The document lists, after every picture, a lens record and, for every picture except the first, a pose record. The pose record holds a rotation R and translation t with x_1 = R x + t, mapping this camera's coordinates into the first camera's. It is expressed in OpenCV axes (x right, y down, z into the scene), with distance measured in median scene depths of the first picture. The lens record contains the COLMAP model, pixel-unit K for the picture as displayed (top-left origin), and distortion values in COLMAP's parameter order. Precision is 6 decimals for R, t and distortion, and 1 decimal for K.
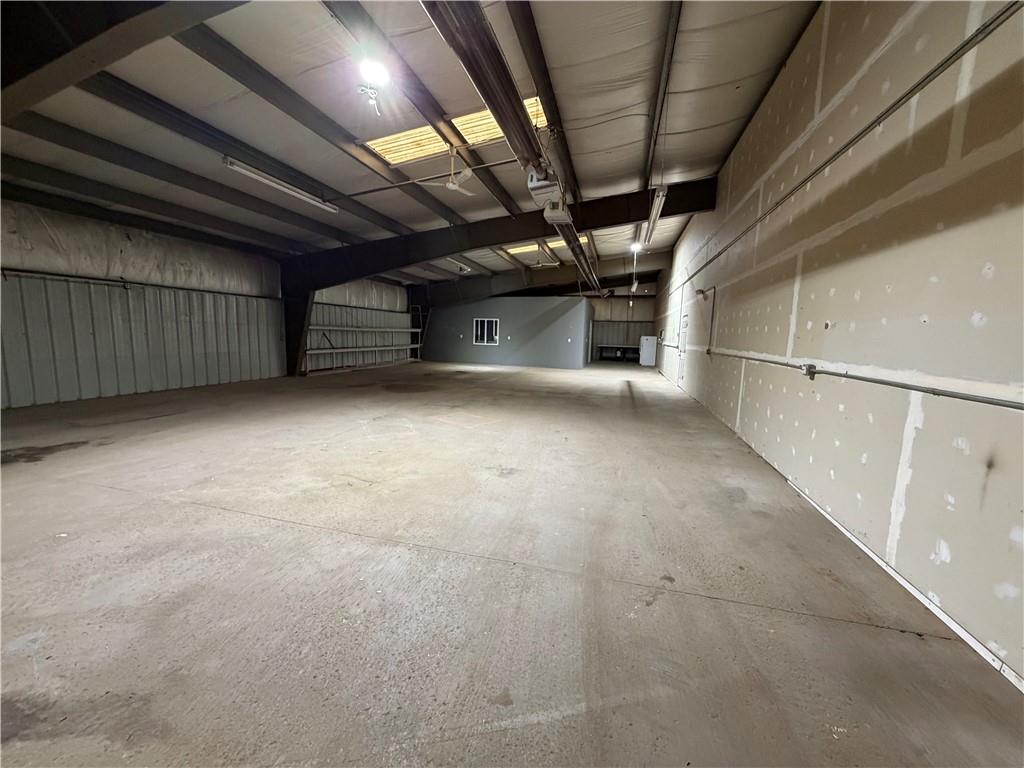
lens RADIAL K [[408.4, 0, 509.1], [0, 408.4, 385.9], [0, 0, 1]] dist [-0.001124, -0.000432]
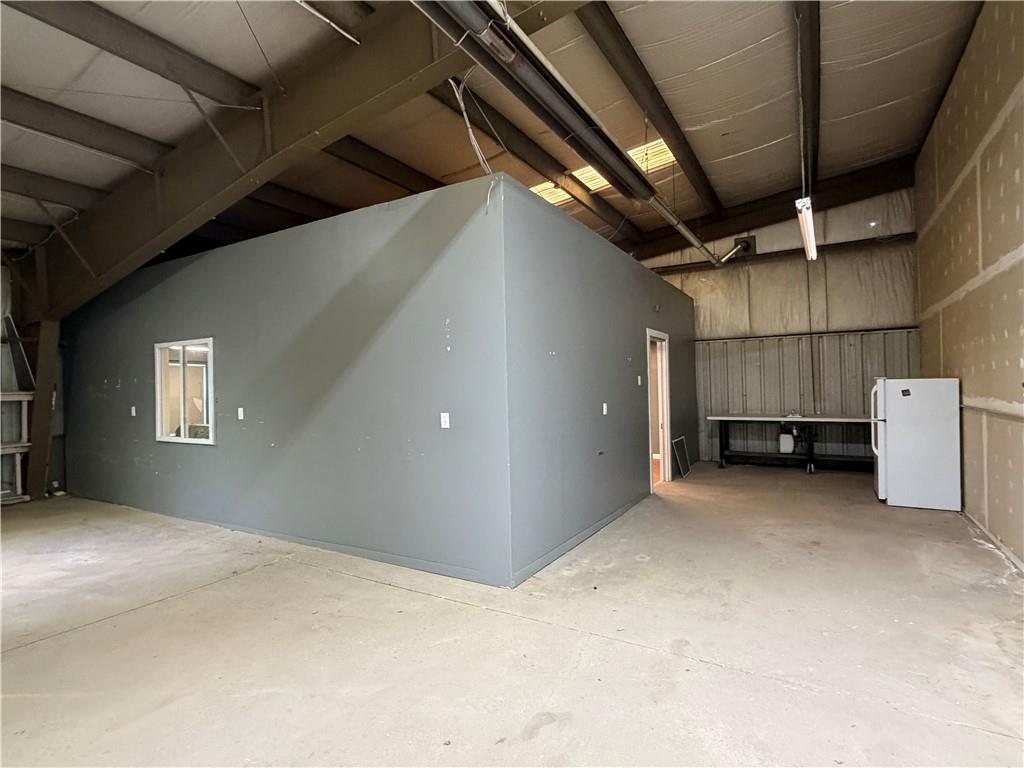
lens RADIAL K [[526.9, 0, 512.0], [0, 526.9, 384.0], [0, 0, 1]] dist [-0.000230, -0.000059]
pose [[0.960758, -0.048910, -0.273043, 0.184435], [0.011332, 0.990431, -0.137540, -0.070891], [0.277158, 0.129048, 0.952119, 0.582478]]
